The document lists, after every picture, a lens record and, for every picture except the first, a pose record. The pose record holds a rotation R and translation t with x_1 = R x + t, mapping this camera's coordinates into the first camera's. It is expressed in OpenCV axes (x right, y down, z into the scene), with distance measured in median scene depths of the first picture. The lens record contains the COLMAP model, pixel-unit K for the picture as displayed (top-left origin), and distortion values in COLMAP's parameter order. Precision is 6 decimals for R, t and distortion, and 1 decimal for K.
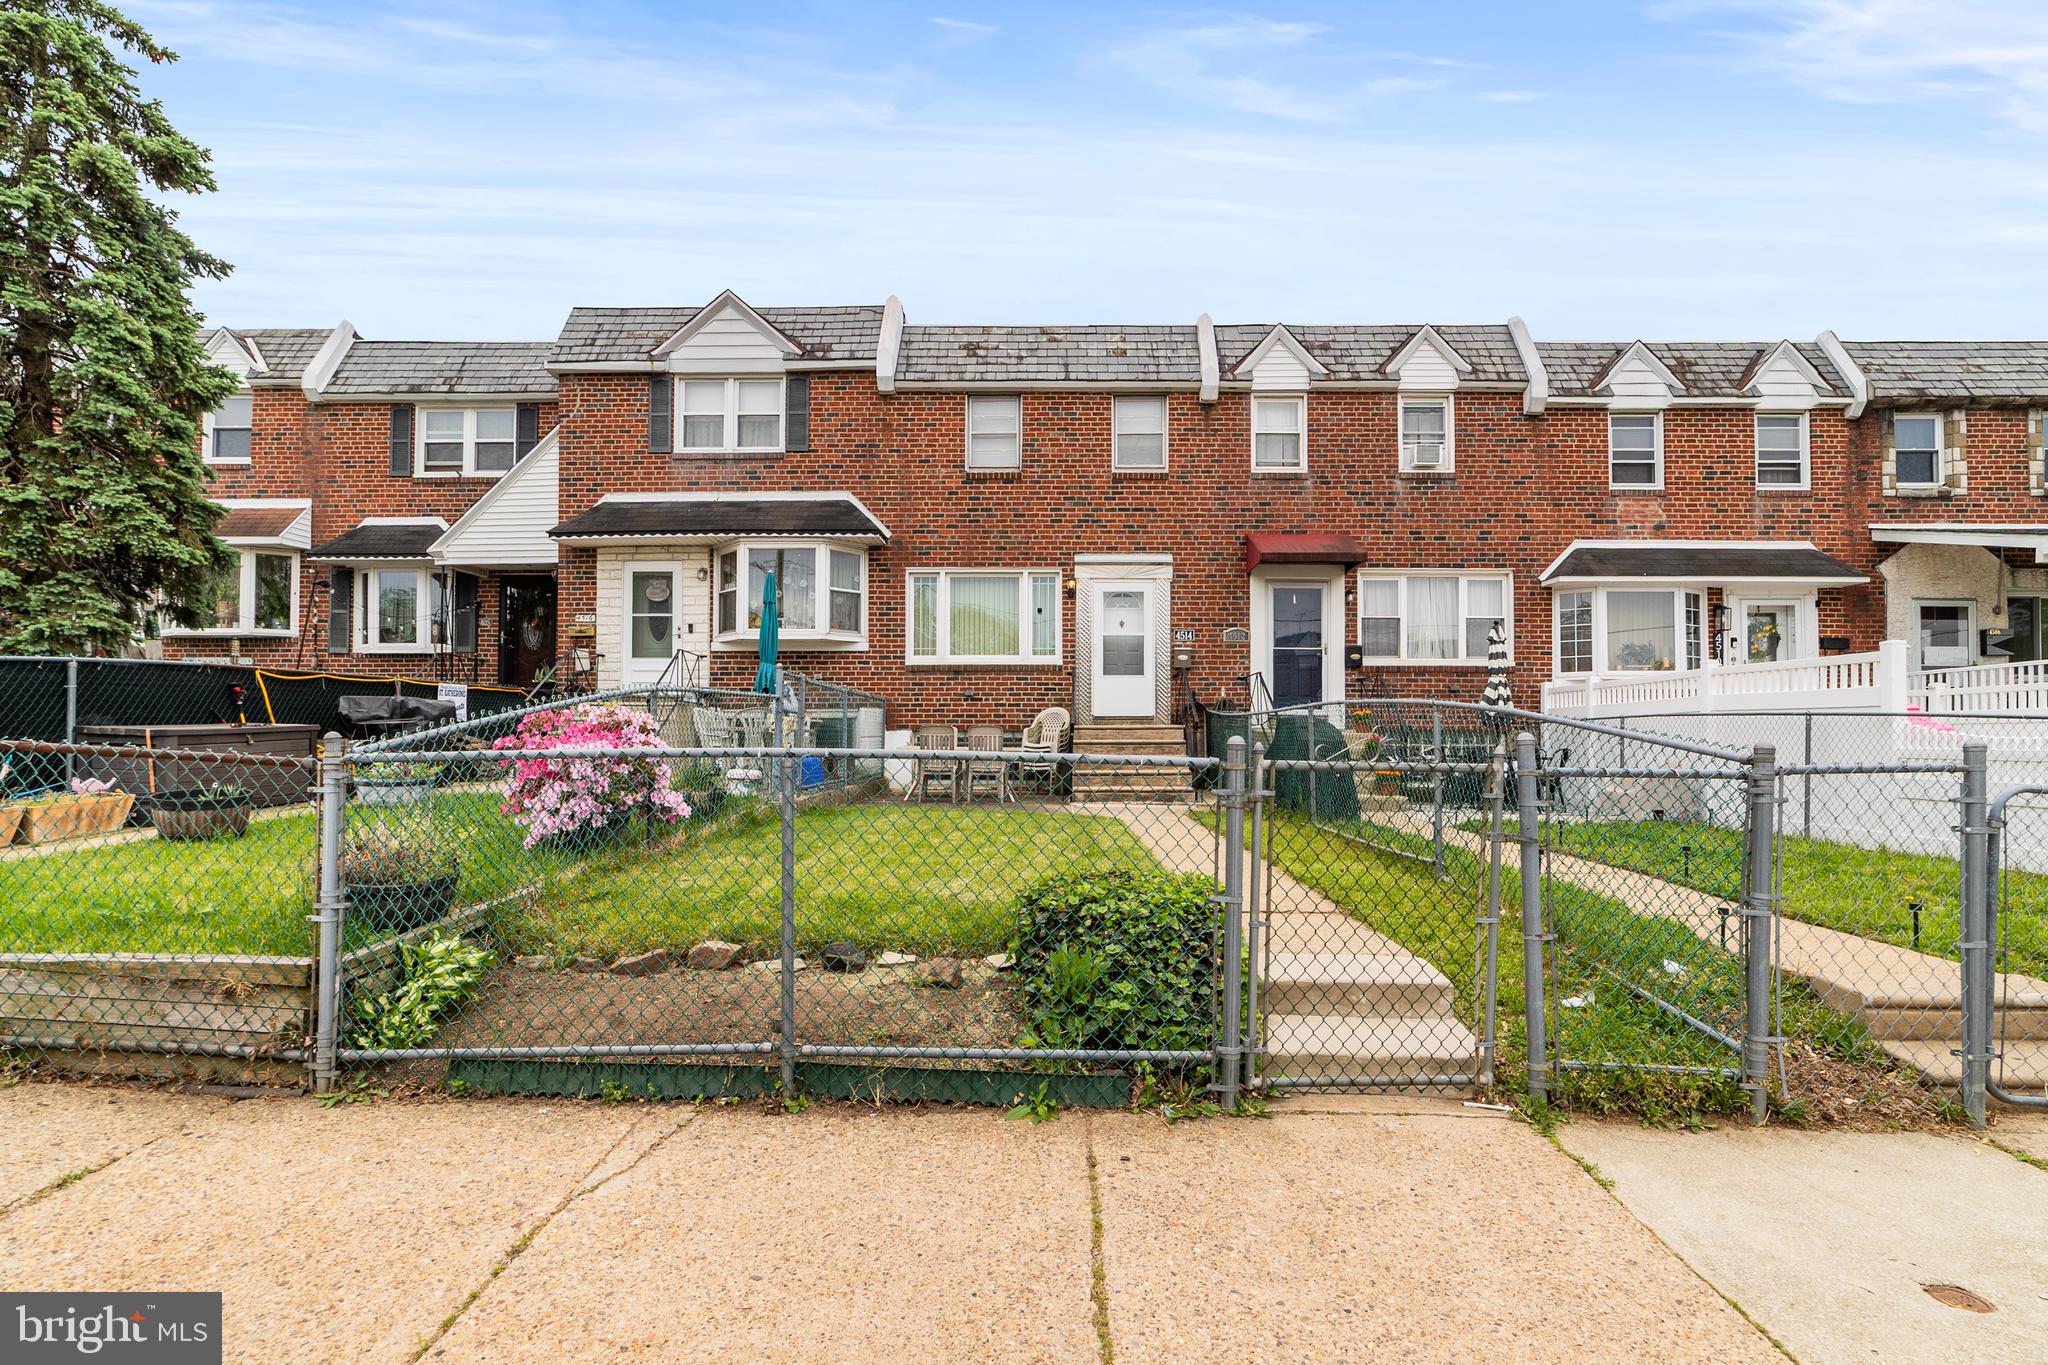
lens RADIAL K [[781.2, 0, 1001.9], [0, 781.2, 694.6], [0, 0, 1]] dist [-0.000151, 0.000049]
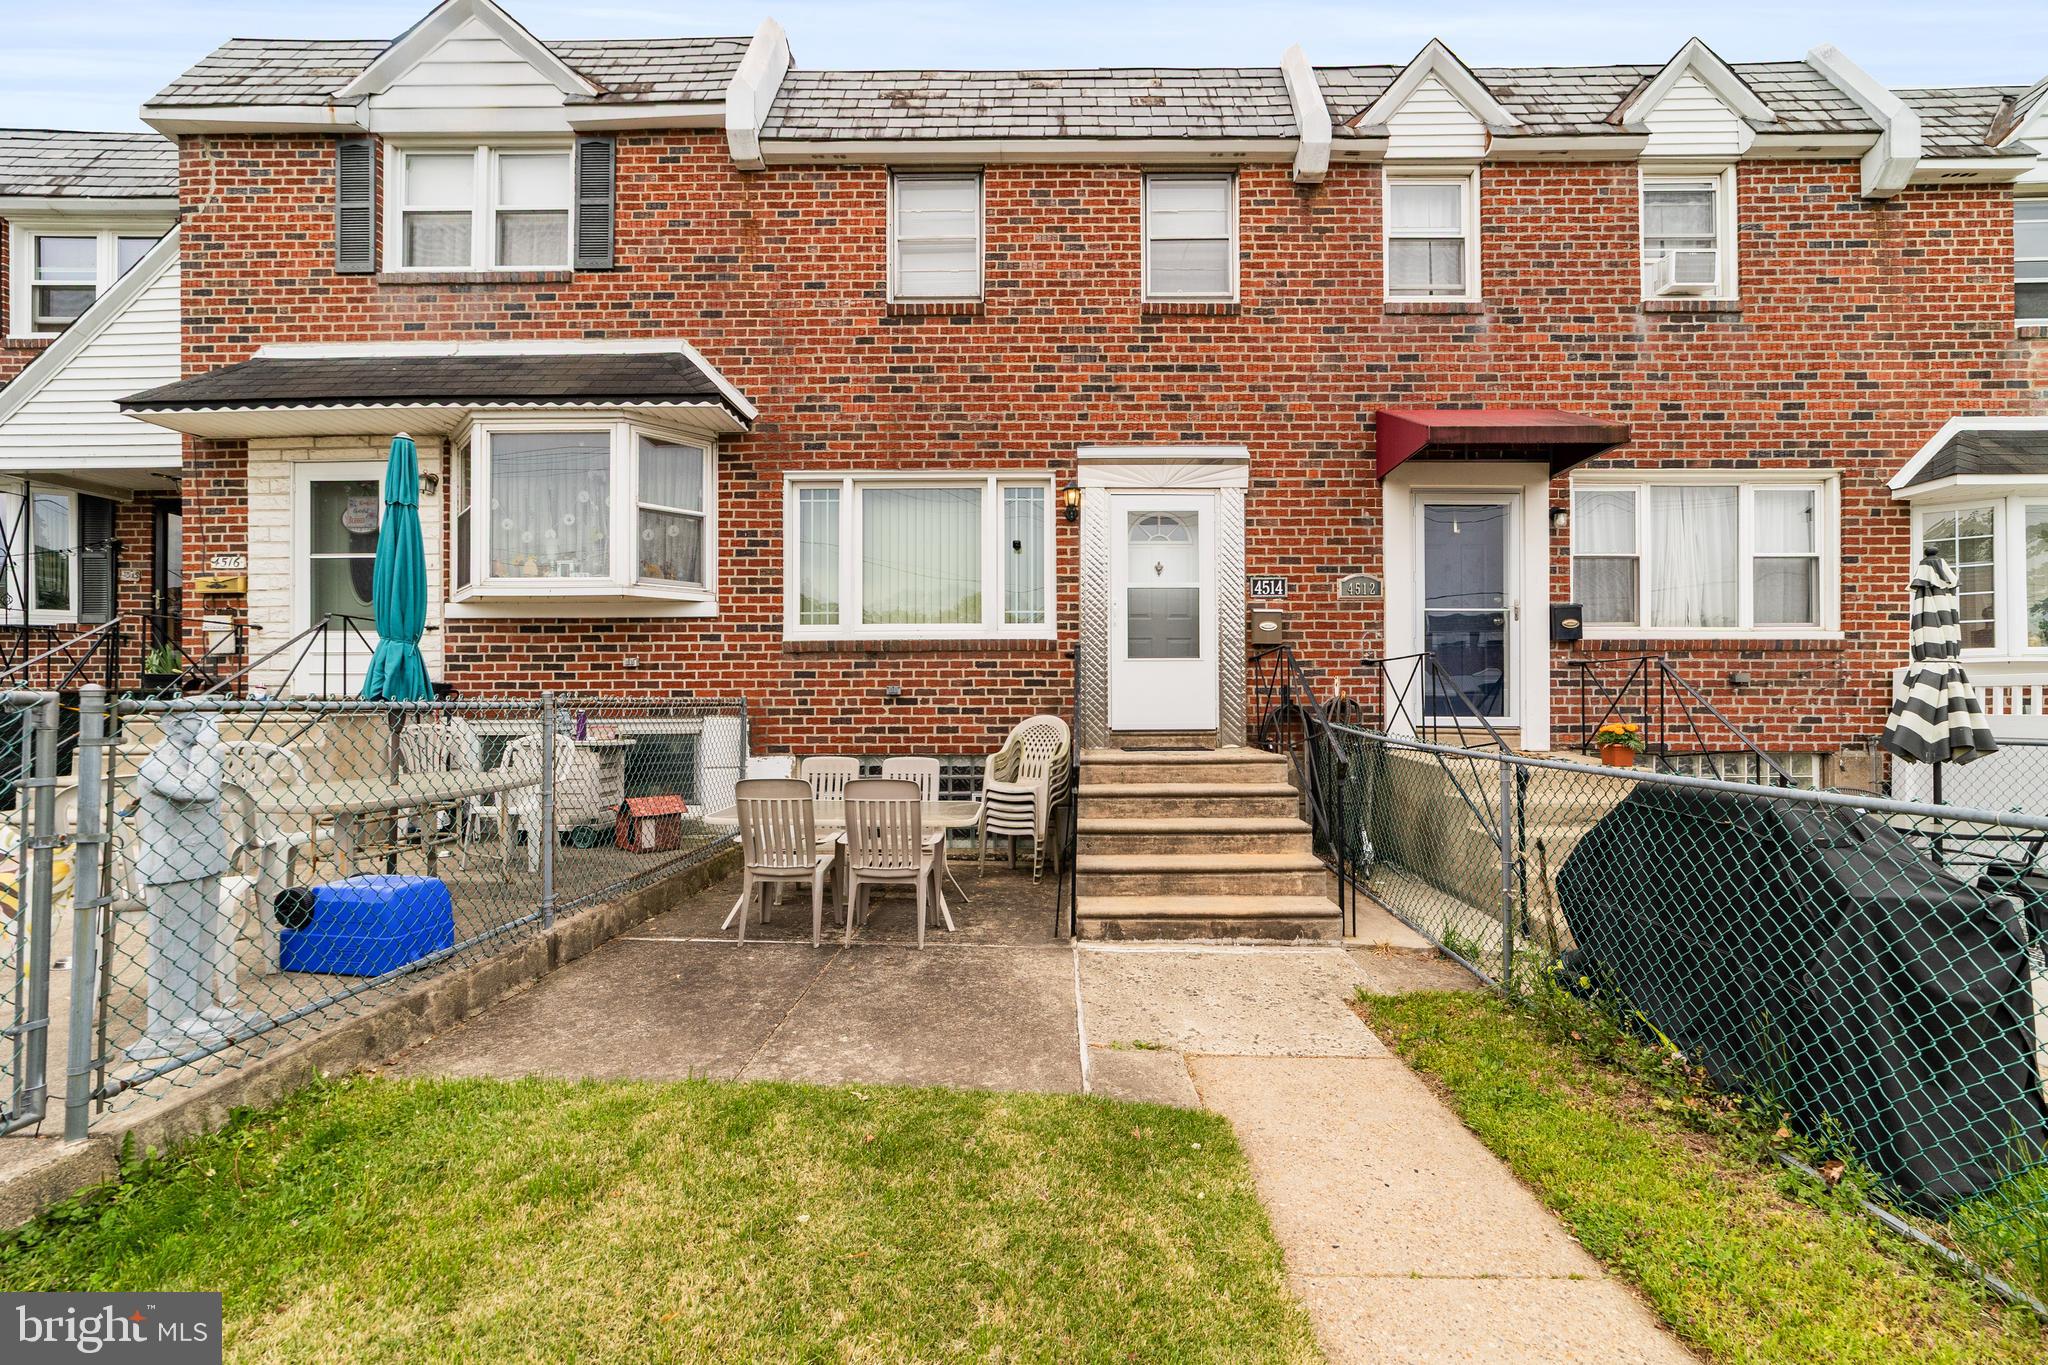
lens RADIAL K [[806.6, 0, 1024.0], [0, 806.6, 682.5], [0, 0, 1]] dist [0.001132, 0.000104]
pose [[0.999593, -0.005598, 0.027989, 0.036333], [0.005138, 0.999851, 0.016506, -0.016713], [-0.028077, -0.016355, 0.999472, 0.405543]]
